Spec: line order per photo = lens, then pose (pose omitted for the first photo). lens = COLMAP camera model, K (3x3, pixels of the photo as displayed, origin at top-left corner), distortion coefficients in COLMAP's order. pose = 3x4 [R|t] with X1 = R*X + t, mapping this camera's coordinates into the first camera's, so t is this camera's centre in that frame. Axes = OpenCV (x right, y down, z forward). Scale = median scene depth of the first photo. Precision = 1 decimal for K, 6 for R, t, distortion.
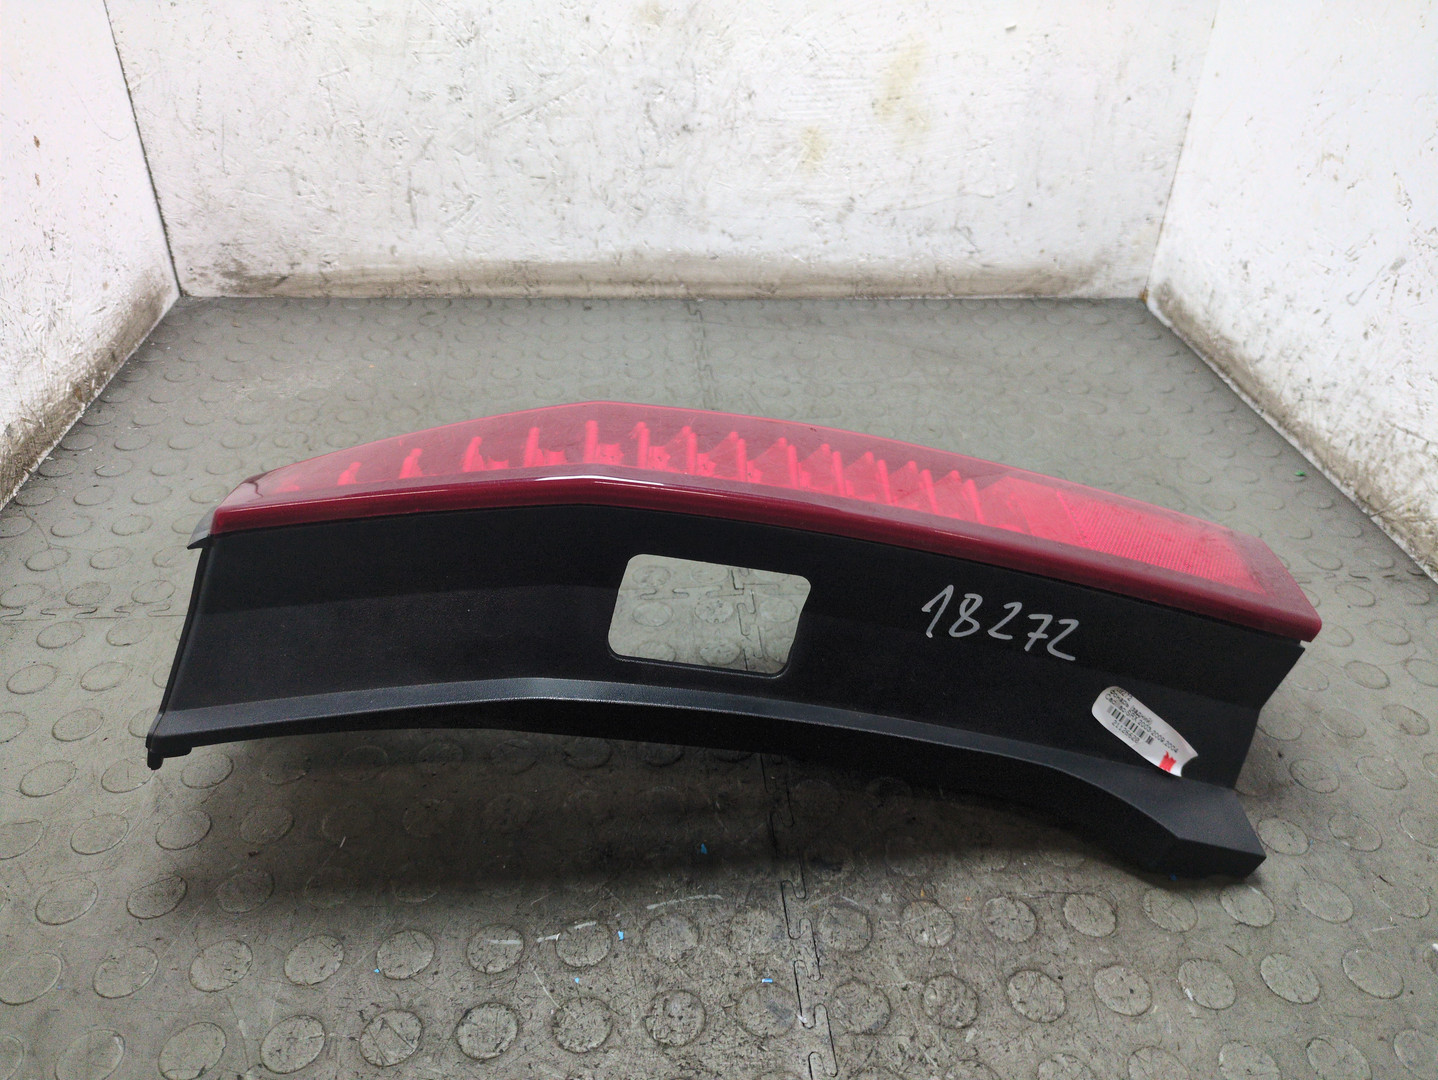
lens RADIAL K [[1104.1, 0, 743.3], [0, 1104.1, 518.9], [0, 0, 1]] dist [0.017304, -0.025554]
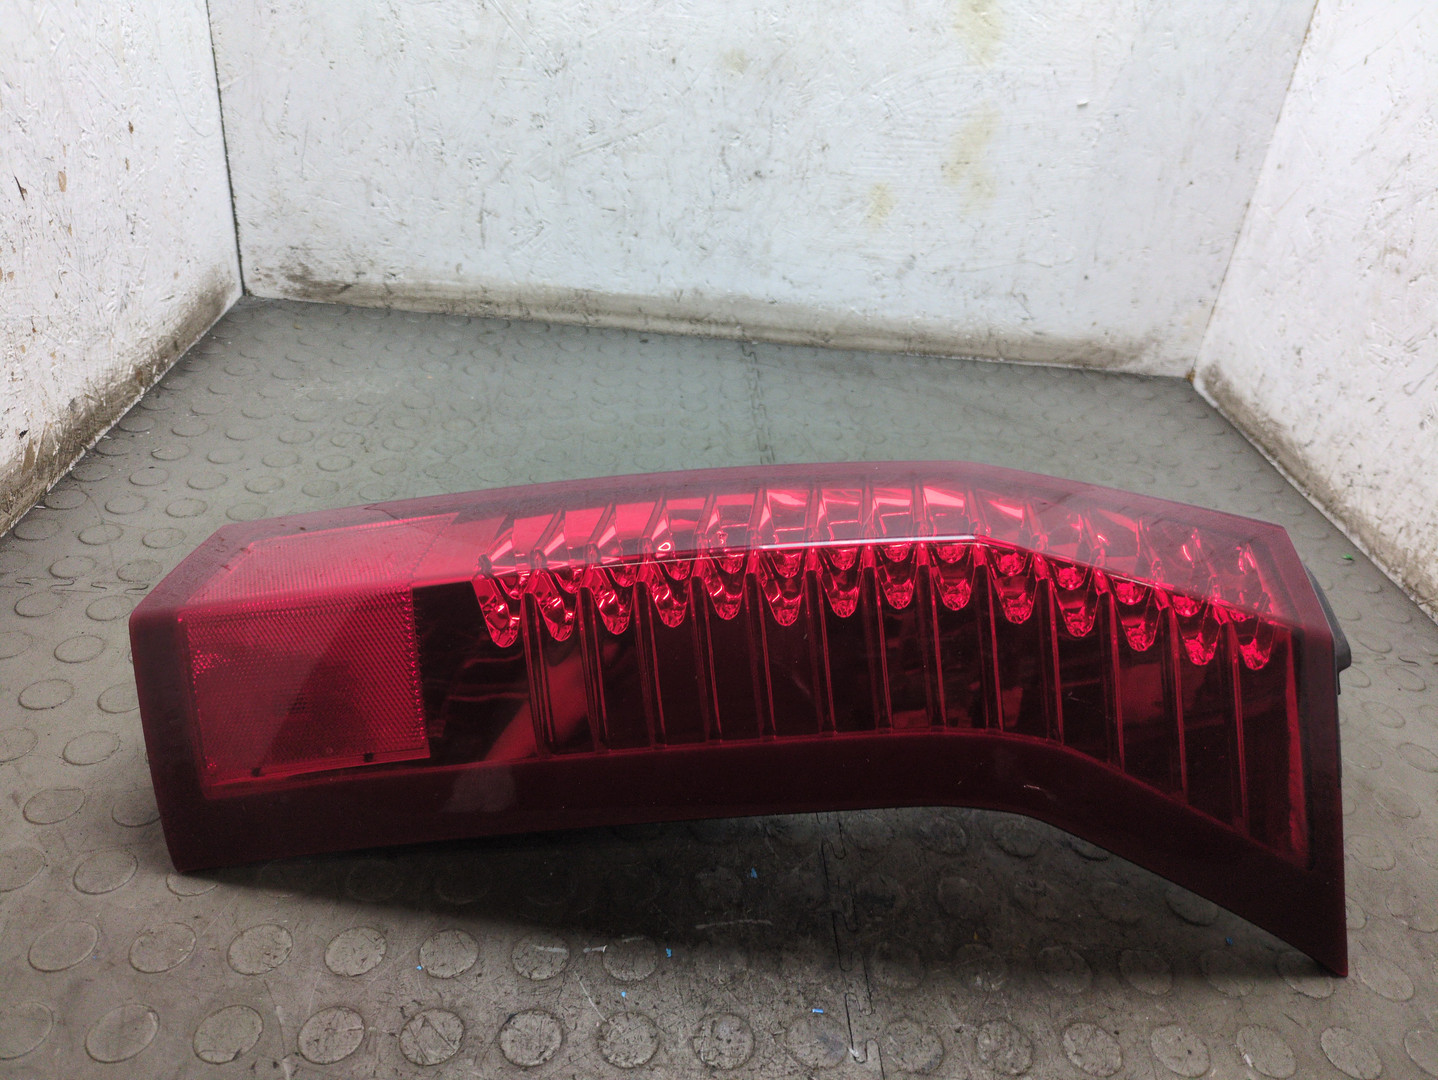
lens RADIAL K [[1104.1, 0, 753.2], [0, 1104.1, 515.8], [0, 0, 1]] dist [0.017304, -0.025554]
pose [[0.996574, 0.082583, 0.004531, -0.039994], [-0.082163, 0.994802, -0.060157, 0.025167], [-0.009475, 0.059578, 0.998179, 0.001806]]
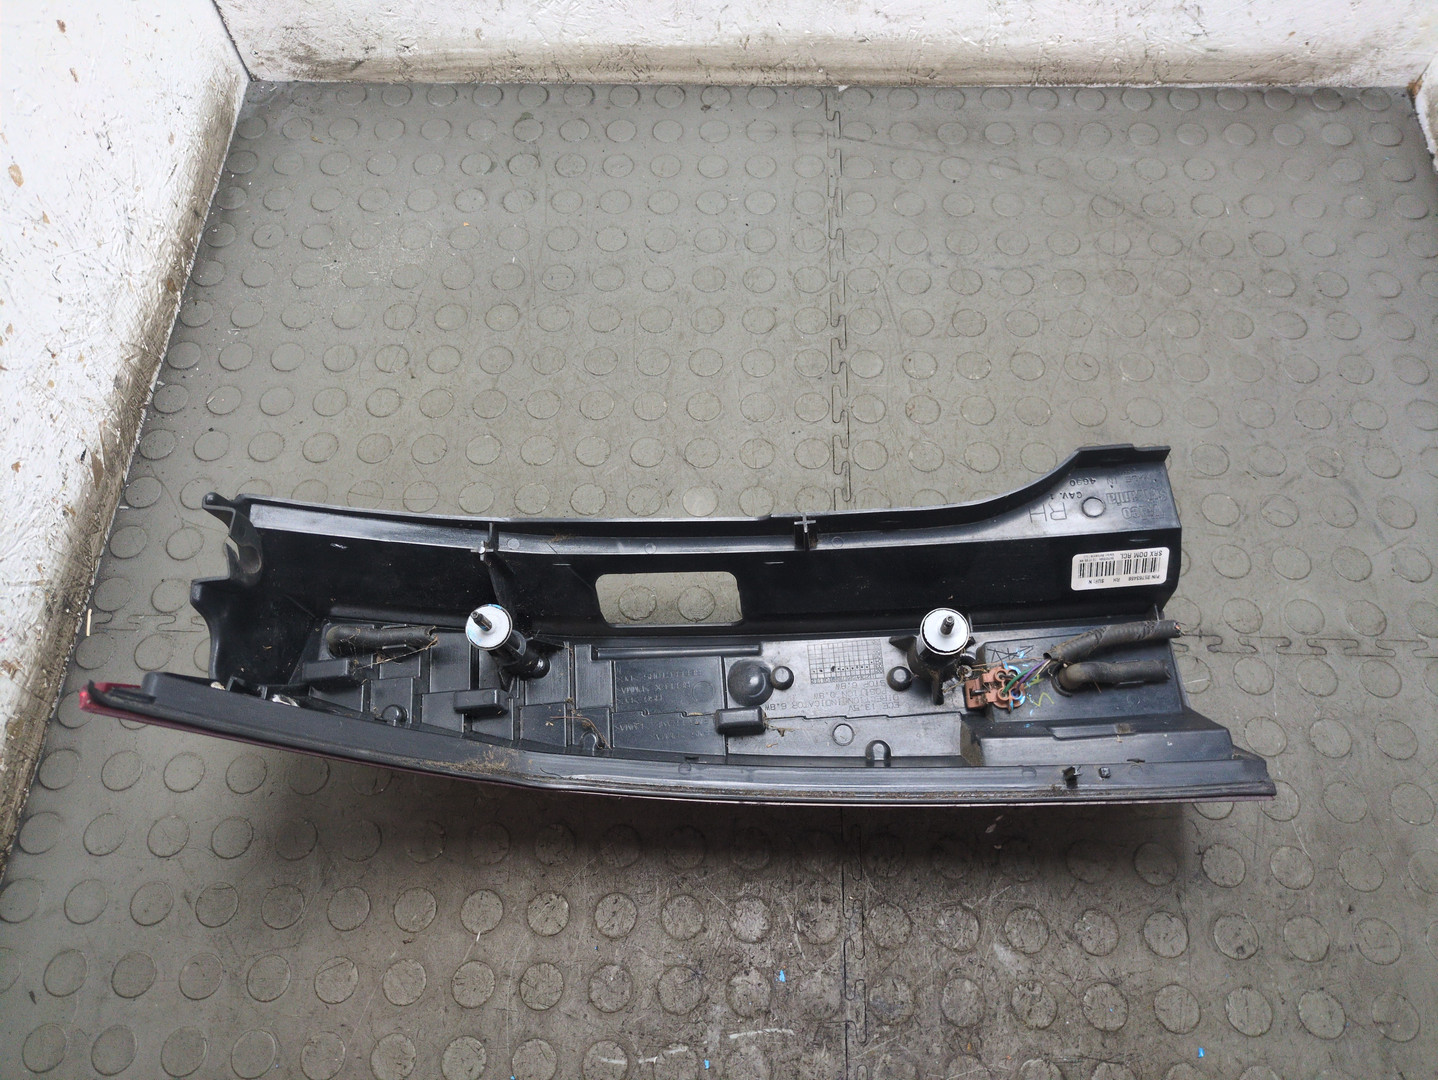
lens RADIAL K [[1104.1, 0, 715.9], [0, 1104.1, 546.9], [0, 0, 1]] dist [0.017304, -0.025554]
pose [[0.989531, 0.092289, -0.110956, -0.010692], [-0.024620, 0.865492, 0.500318, -0.391232], [0.142205, -0.492348, 0.858703, 0.133216]]
